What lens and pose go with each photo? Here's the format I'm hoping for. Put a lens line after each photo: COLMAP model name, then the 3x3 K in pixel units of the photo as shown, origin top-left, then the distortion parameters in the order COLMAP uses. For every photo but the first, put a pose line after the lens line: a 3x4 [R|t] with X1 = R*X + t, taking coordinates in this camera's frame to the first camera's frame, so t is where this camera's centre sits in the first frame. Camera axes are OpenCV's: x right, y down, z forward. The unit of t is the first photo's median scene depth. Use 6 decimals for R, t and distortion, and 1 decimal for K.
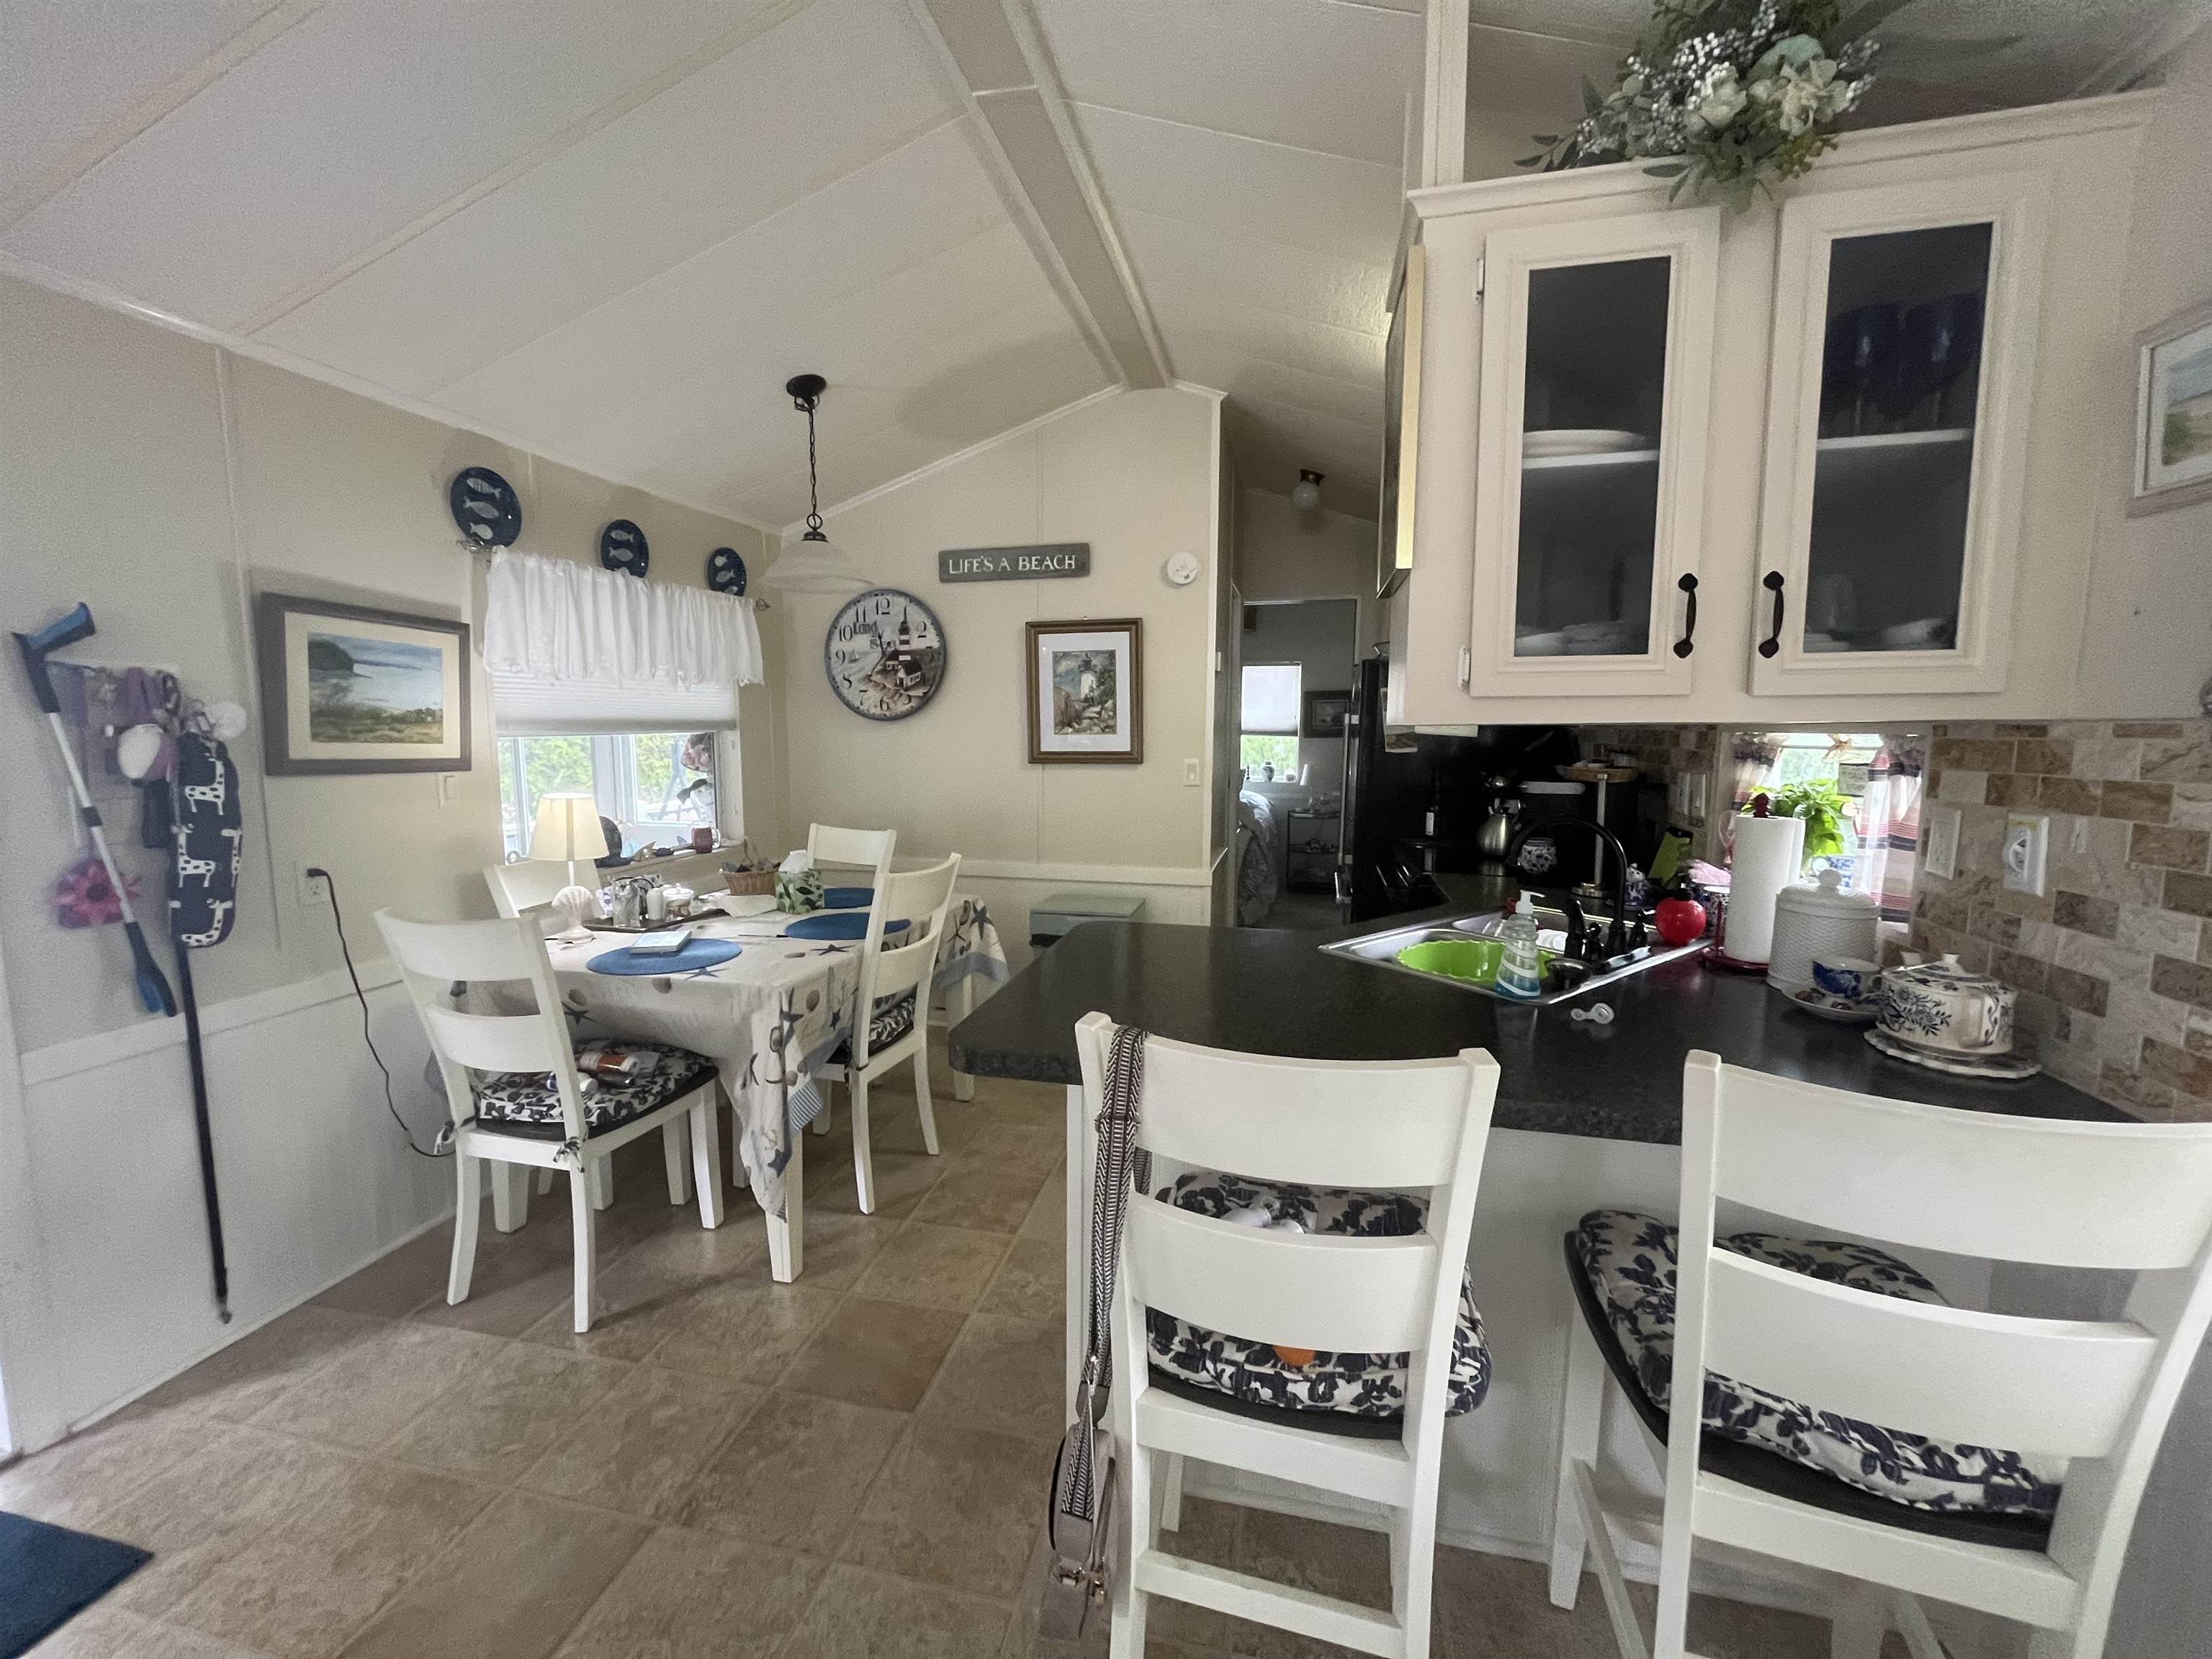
lens RADIAL K [[894.2, 0, 1104.5], [0, 894.2, 818.4], [0, 0, 1]] dist [-0.001303, 0.000529]
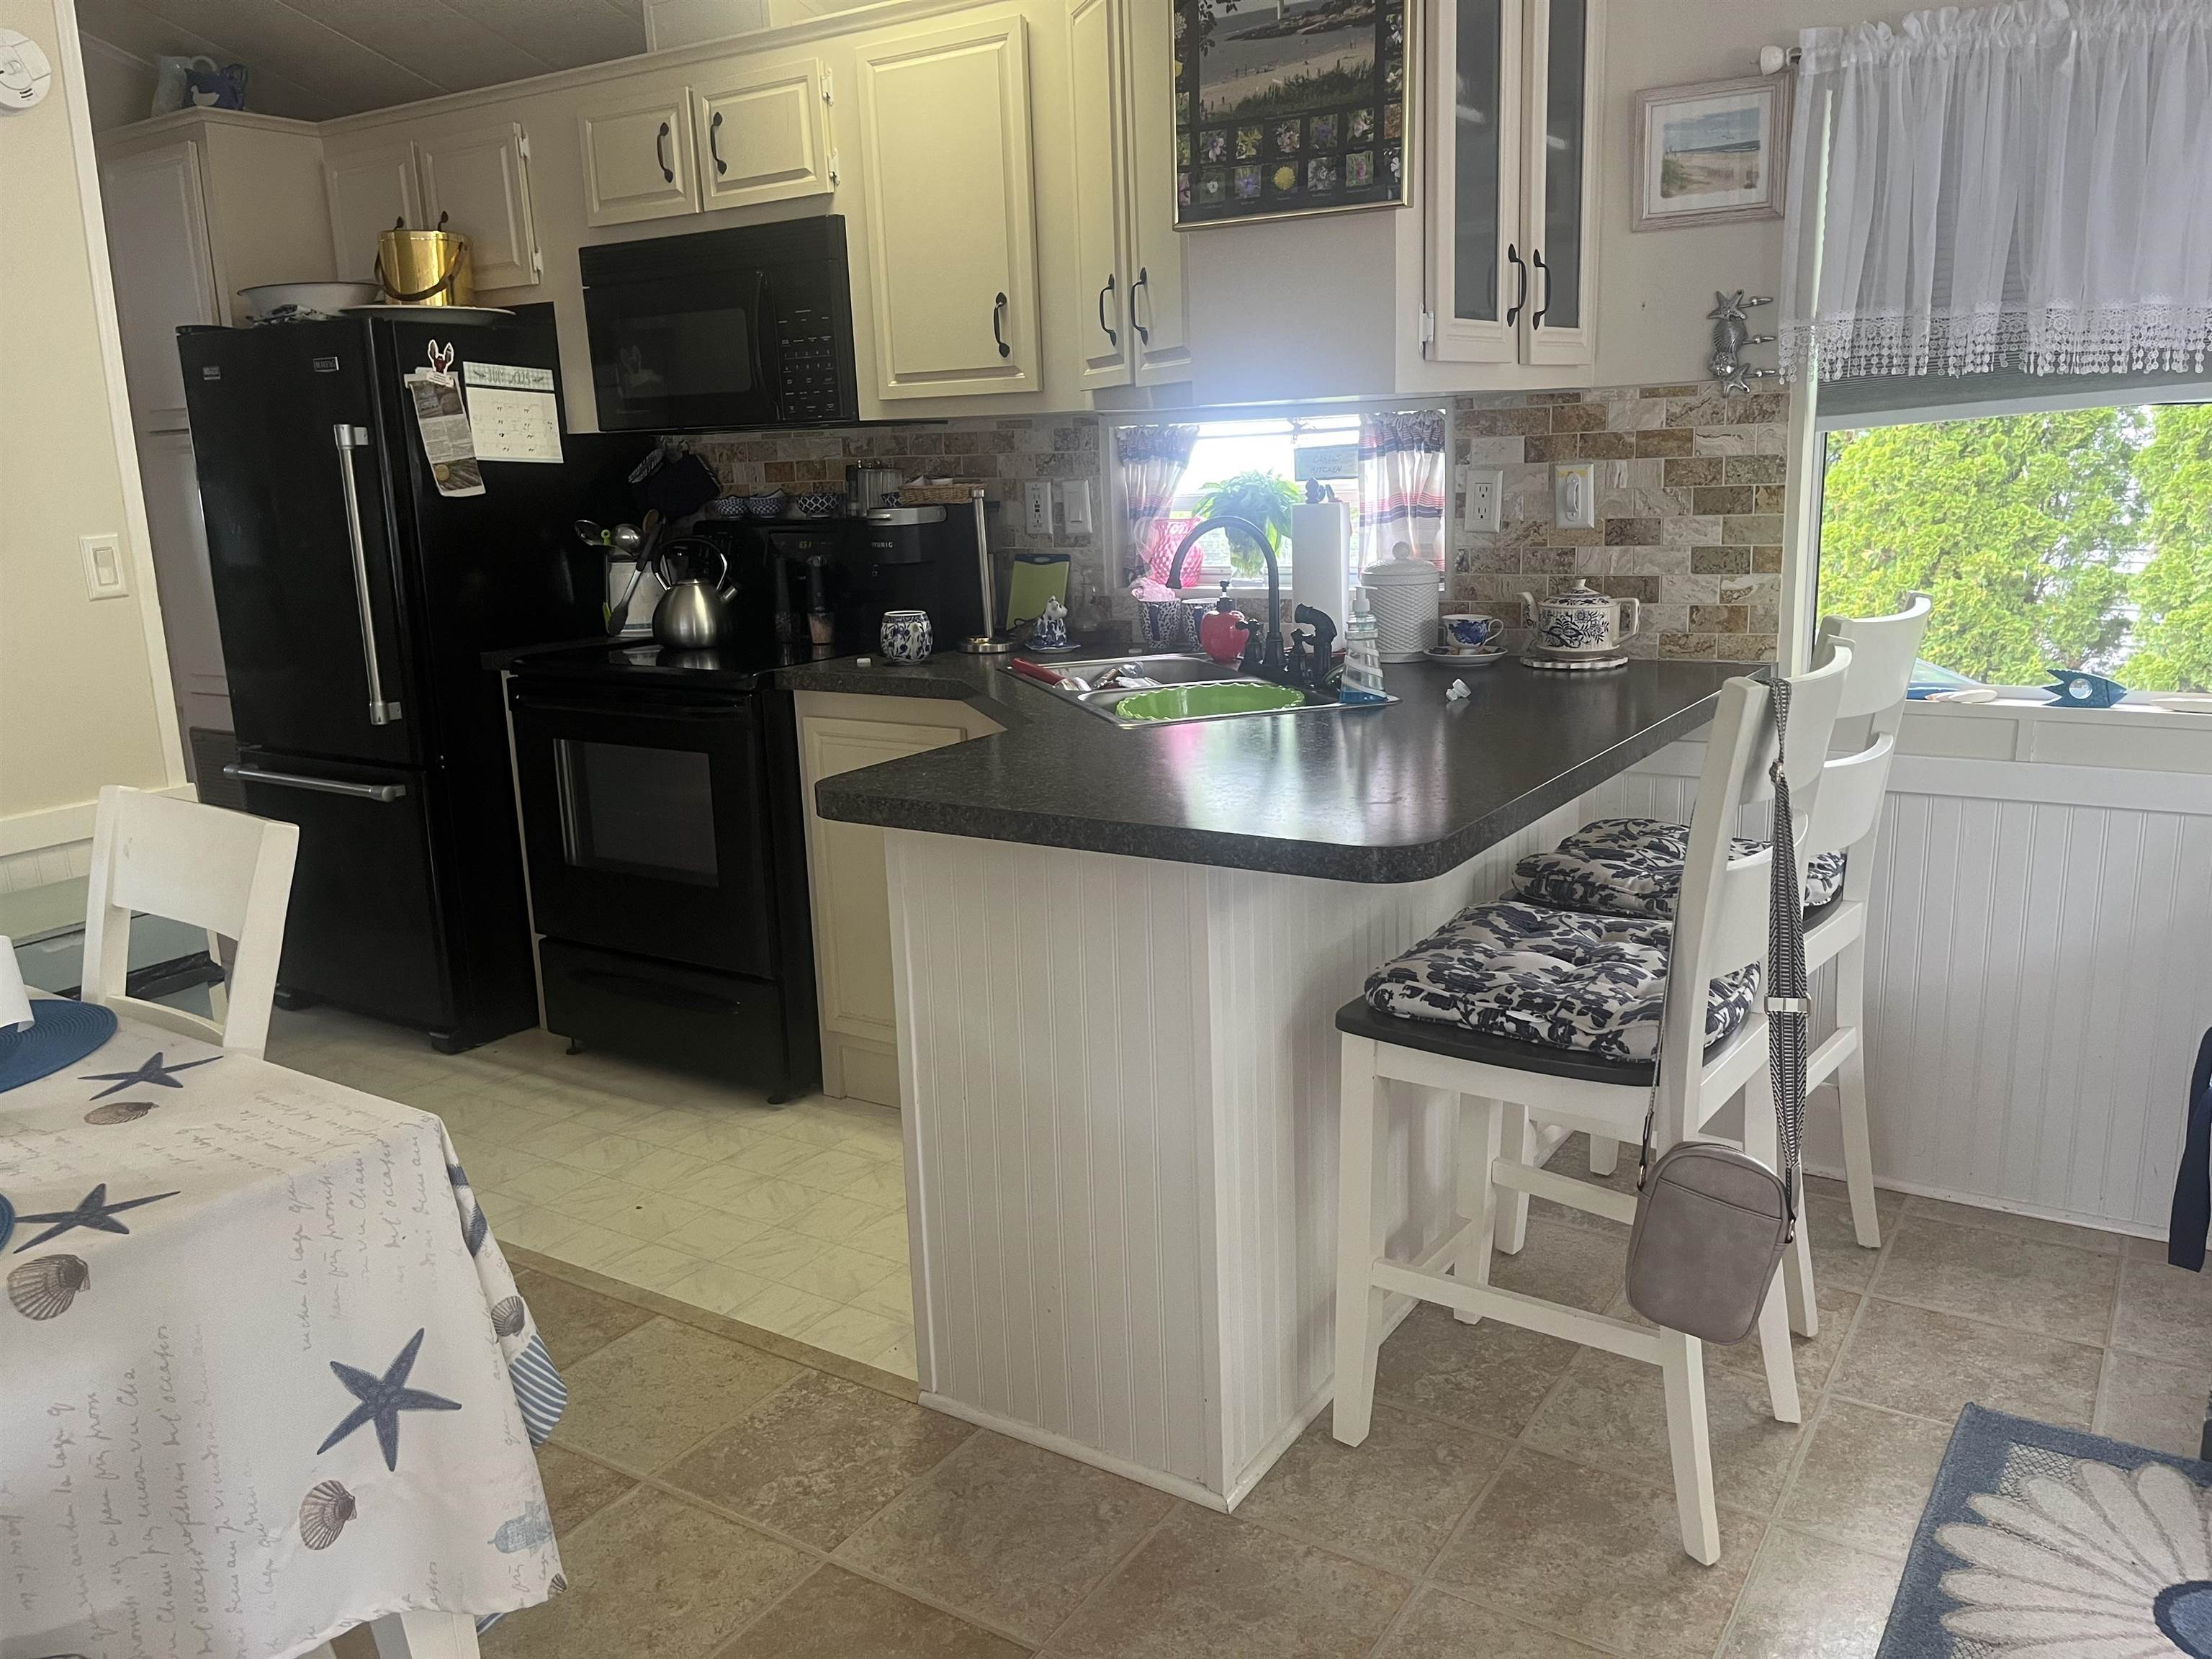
lens RADIAL K [[1682.1, 0, 1114.9], [0, 1682.1, 823.4], [0, 0, 1]] dist [0.065096, -0.088876]
pose [[0.343752, -0.223242, 0.912139, -0.902154], [0.139059, 0.972724, 0.185664, -0.027792], [-0.928707, 0.063018, 0.365420, 0.453681]]
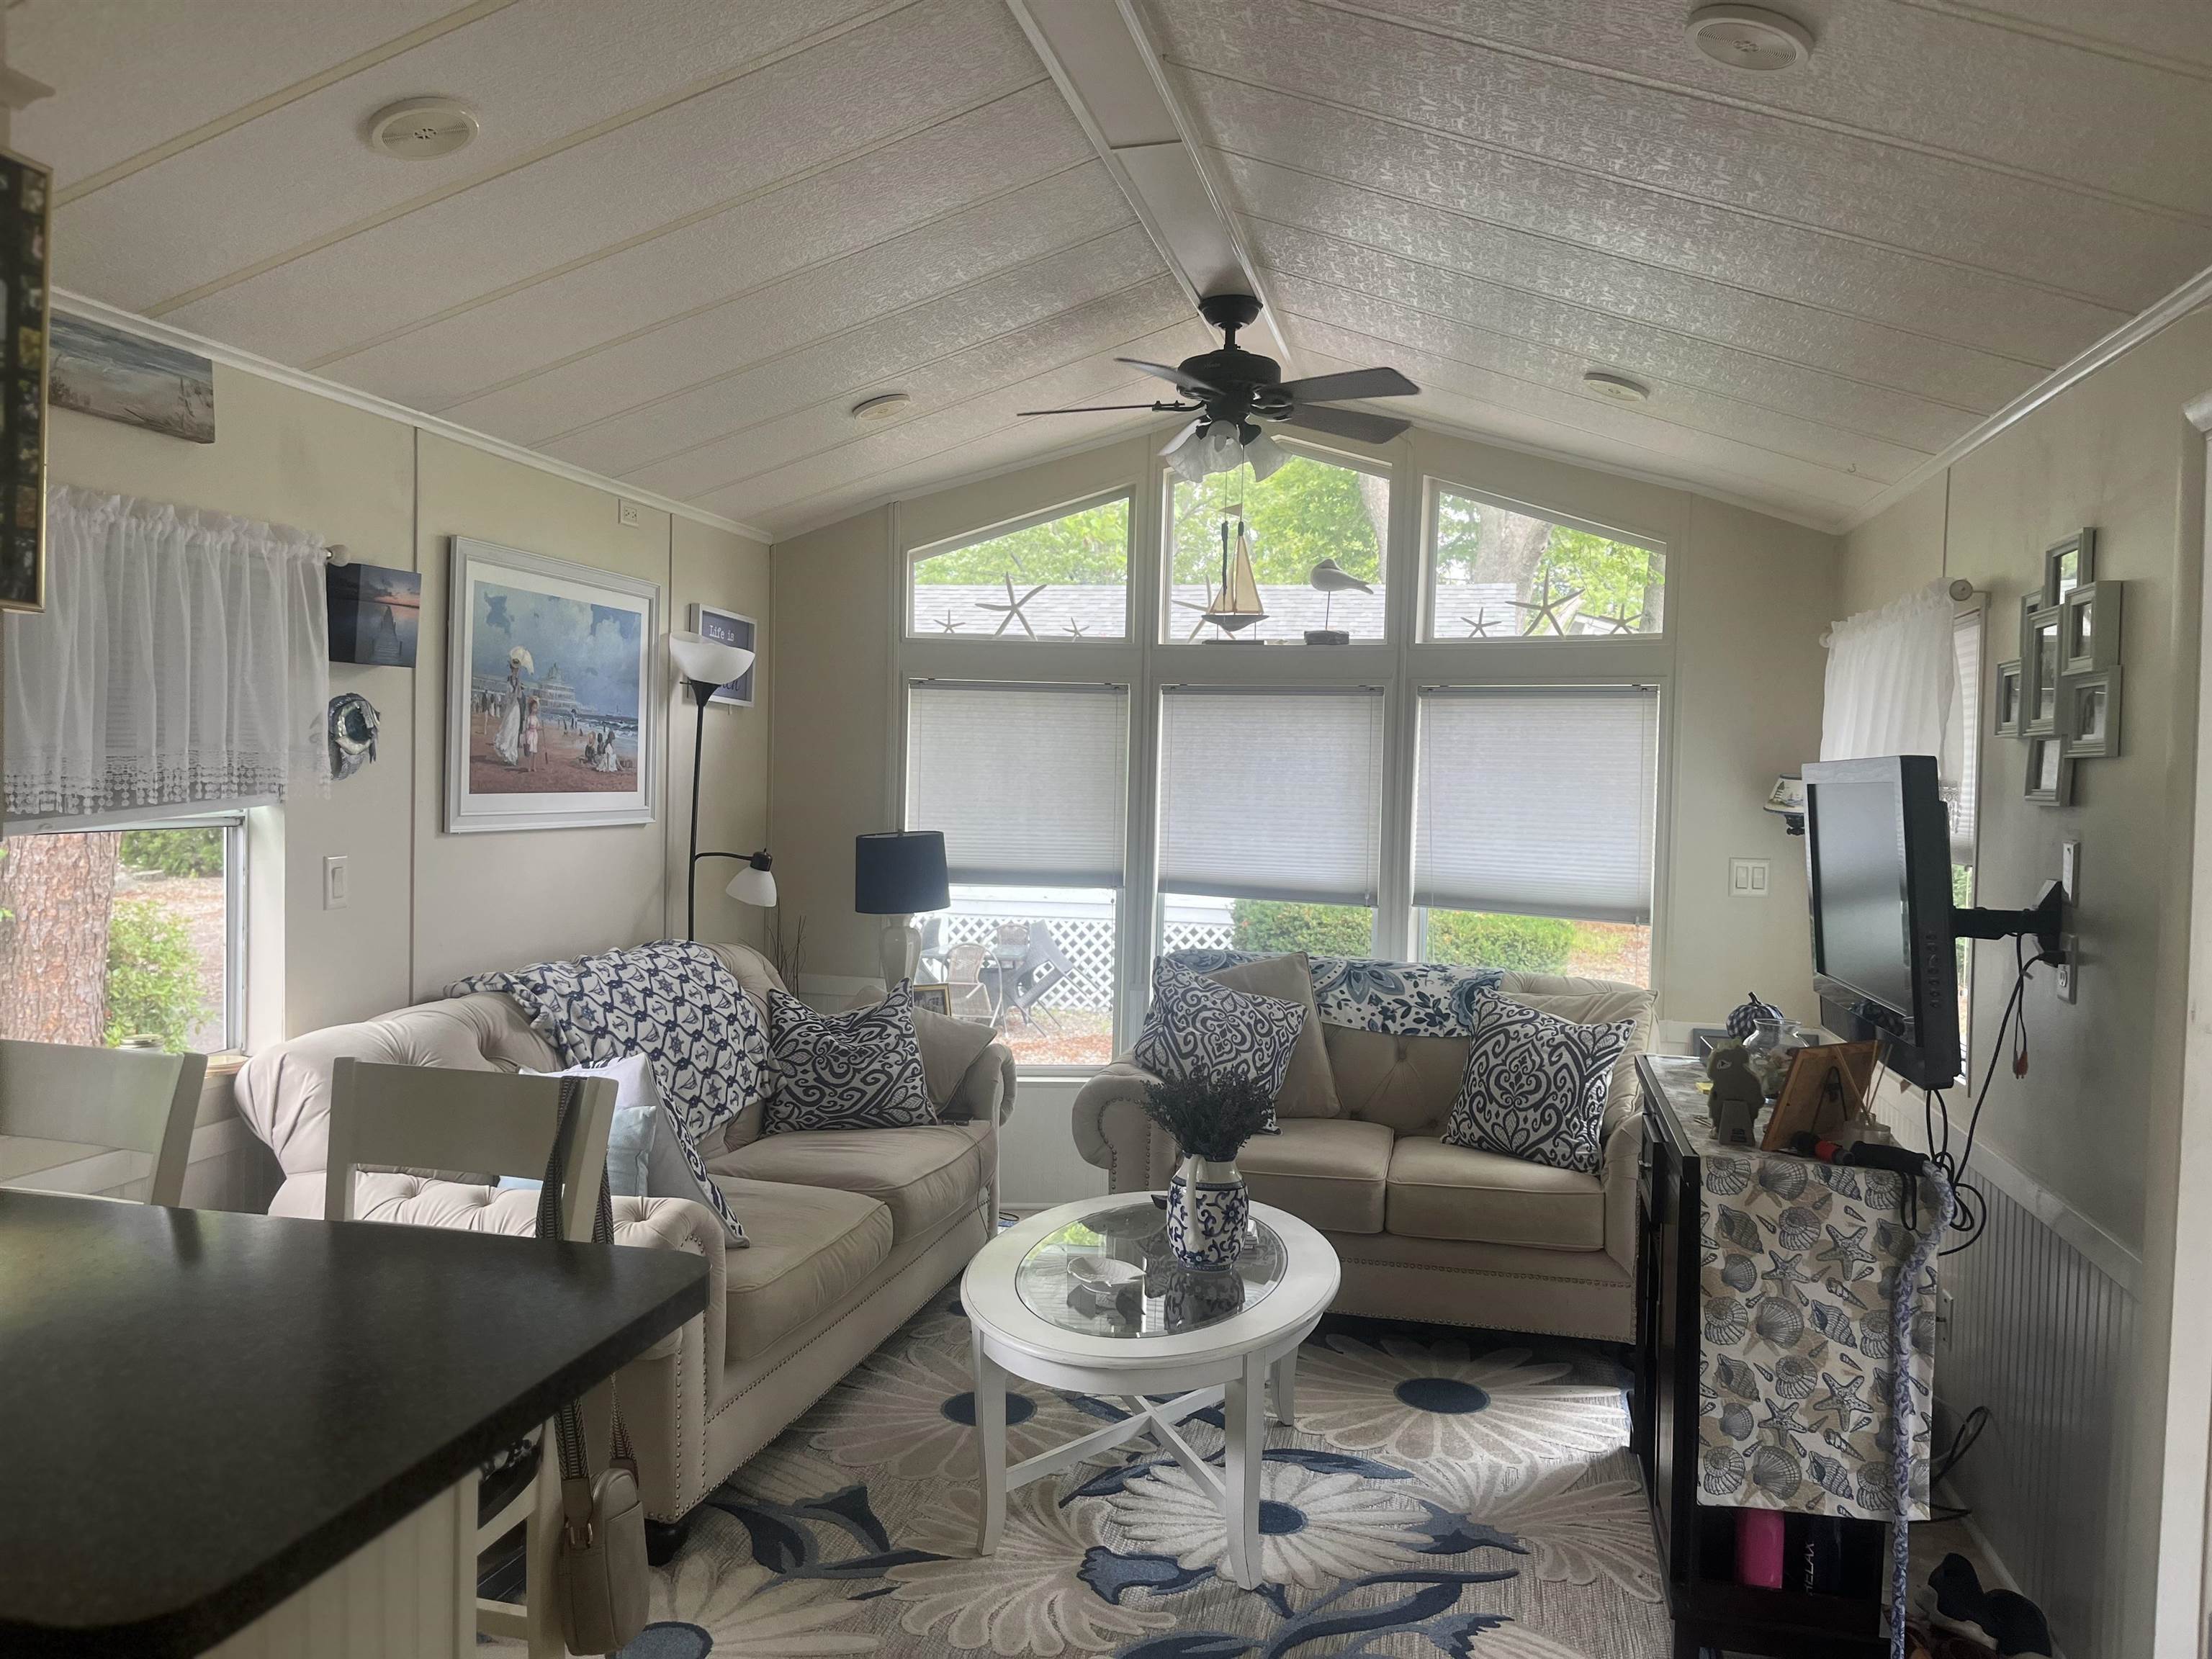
lens RADIAL K [[1680.3, 0, 1085.1], [0, 1680.3, 812.1], [0, 0, 1]] dist [0.060453, -0.076185]
pose [[-0.999637, -0.026809, 0.002804, -0.306028], [-0.026197, 0.990736, 0.133255, -0.208864], [-0.006350, 0.133133, -0.991078, 1.489885]]
